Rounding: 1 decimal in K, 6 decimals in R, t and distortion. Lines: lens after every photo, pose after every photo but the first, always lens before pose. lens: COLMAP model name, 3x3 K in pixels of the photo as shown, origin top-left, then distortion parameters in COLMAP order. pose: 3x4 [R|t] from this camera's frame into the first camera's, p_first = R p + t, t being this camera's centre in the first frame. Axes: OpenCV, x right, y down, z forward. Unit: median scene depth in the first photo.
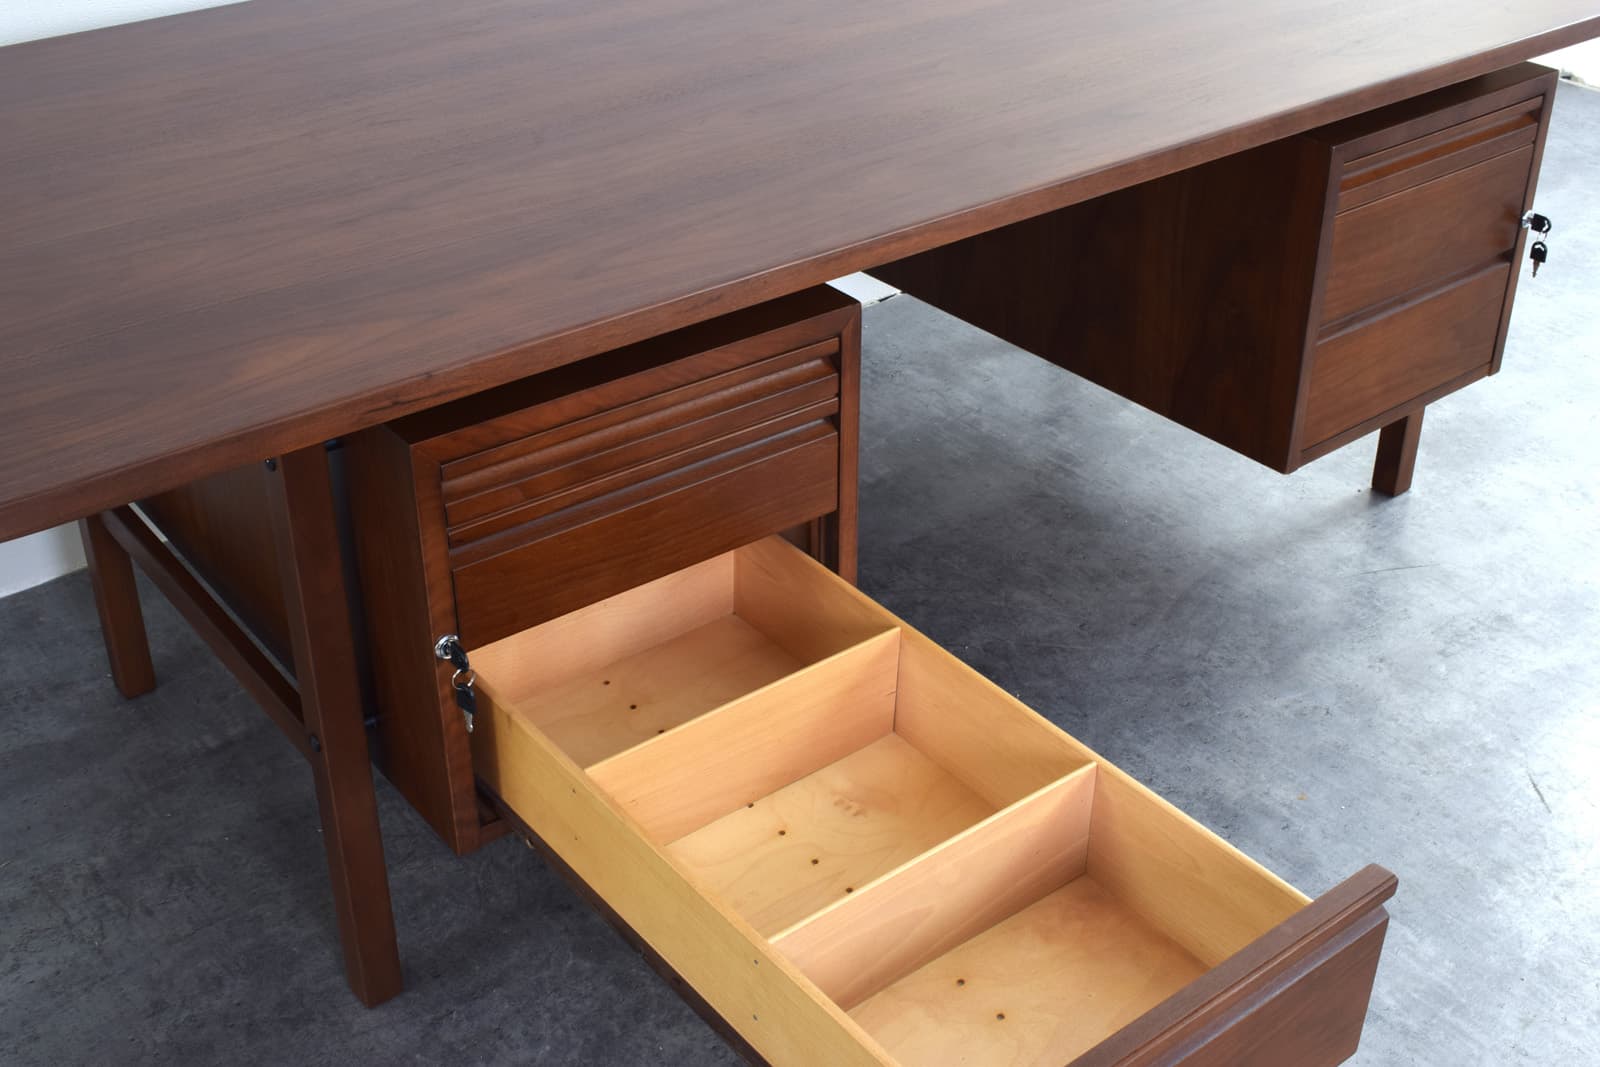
lens RADIAL K [[1875.6, 0, 793.6], [0, 1875.6, 518.7], [0, 0, 1]] dist [-0.061018, 0.000000]
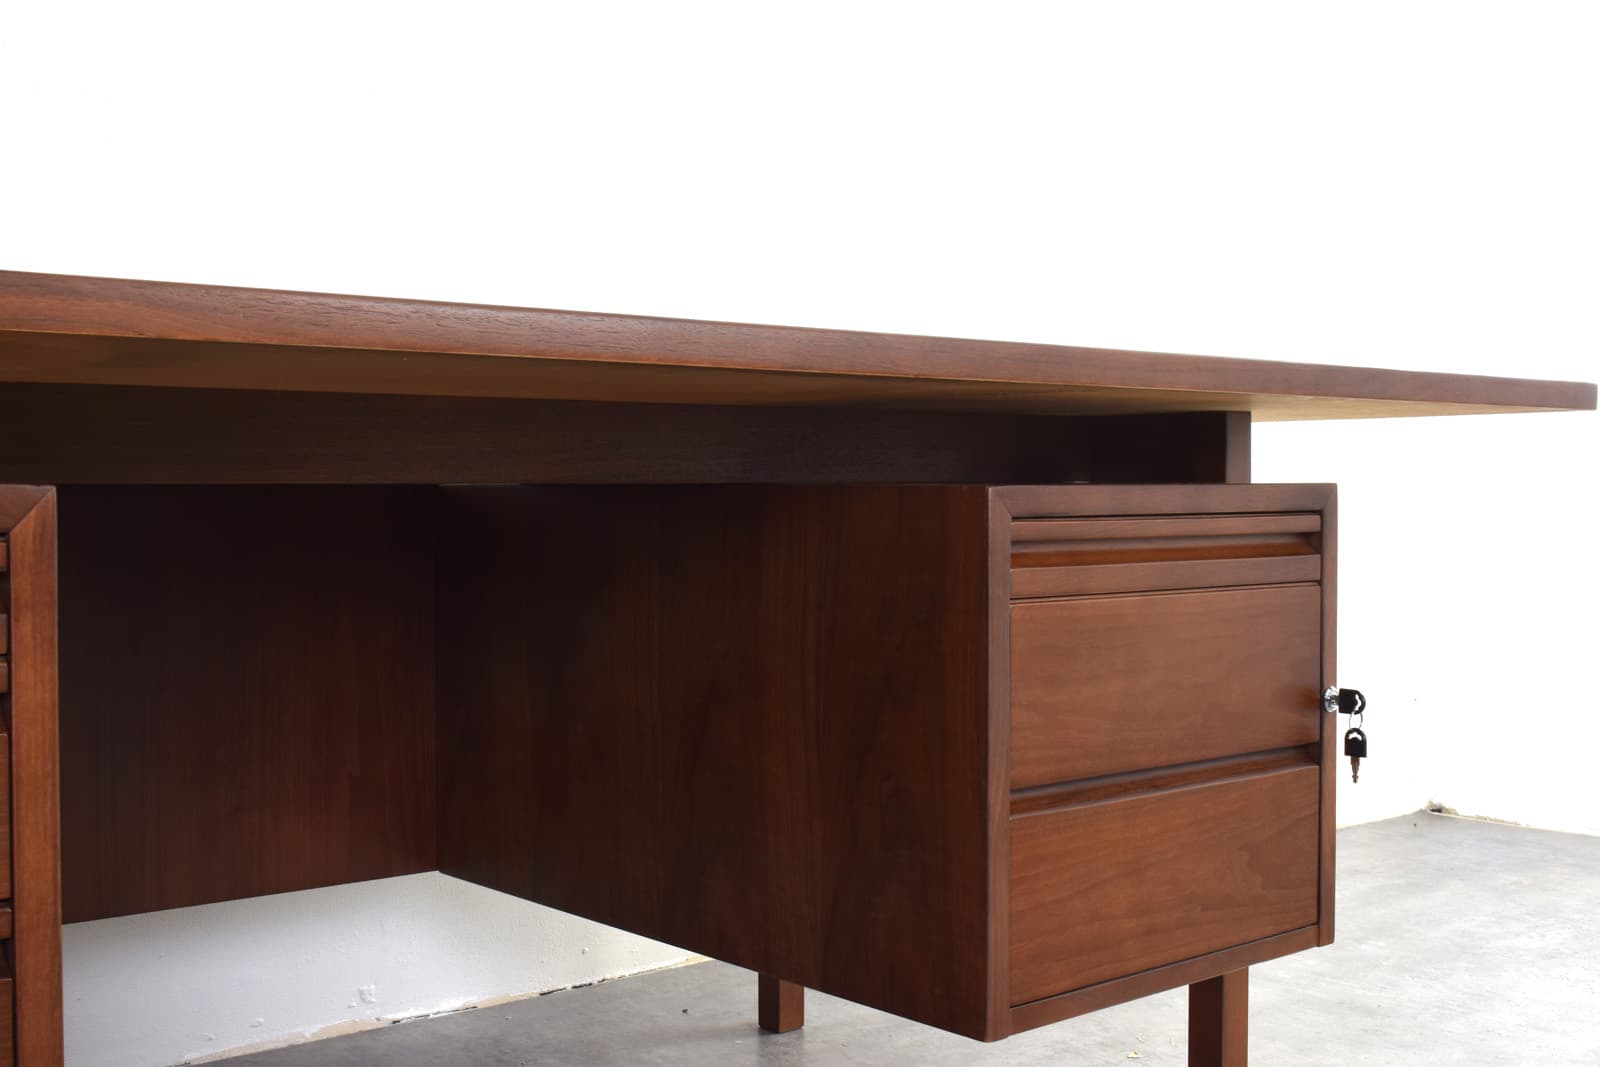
lens RADIAL K [[1875.6, 0, 780.4], [0, 1875.6, 519.0], [0, 0, 1]] dist [-0.061018, 0.000000]
pose [[0.999586, -0.000039, 0.028769, 0.187627], [0.014211, 0.870159, -0.492567, 0.135194], [-0.025014, 0.492772, 0.869799, 0.403957]]
